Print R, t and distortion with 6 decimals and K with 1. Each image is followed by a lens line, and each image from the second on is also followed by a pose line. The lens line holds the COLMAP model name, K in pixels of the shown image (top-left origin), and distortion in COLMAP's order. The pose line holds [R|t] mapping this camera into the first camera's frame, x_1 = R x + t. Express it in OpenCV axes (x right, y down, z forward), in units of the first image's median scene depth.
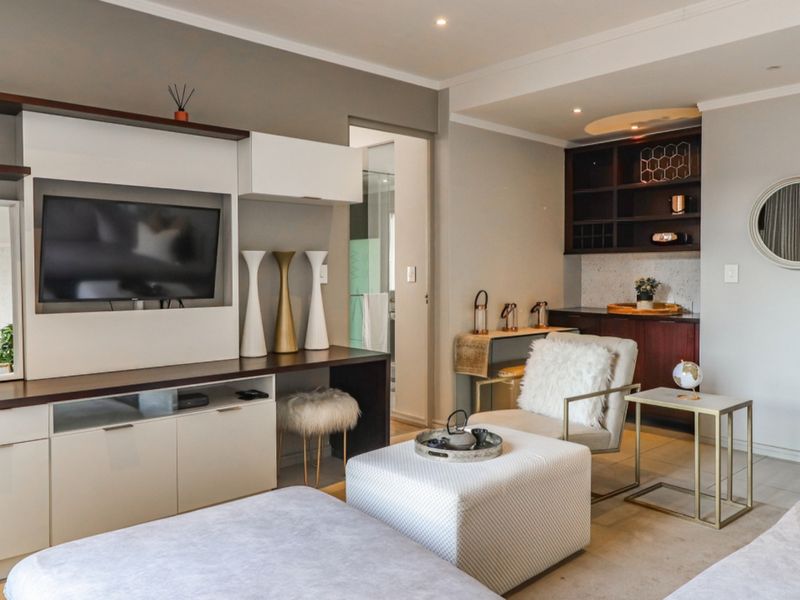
lens RADIAL K [[633.4, 0, 397.8], [0, 633.4, 293.5], [0, 0, 1]] dist [0.007816, -0.004781]
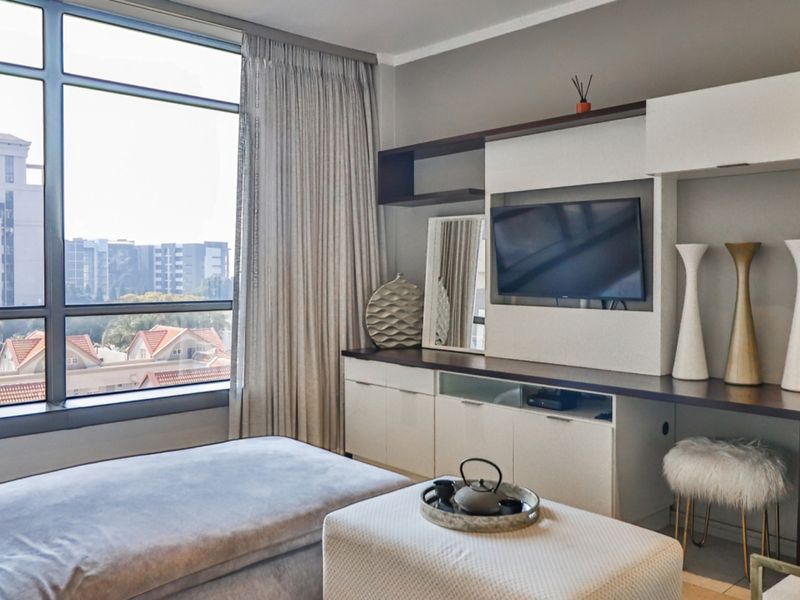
lens RADIAL K [[701.6, 0, 396.3], [0, 701.6, 296.2], [0, 0, 1]] dist [-0.017175, 0.007780]
pose [[0.031214, 0.037359, -0.998814, 0.619796], [-0.040614, 0.998523, 0.036079, -0.019497], [0.998687, 0.039440, 0.032685, 0.602542]]
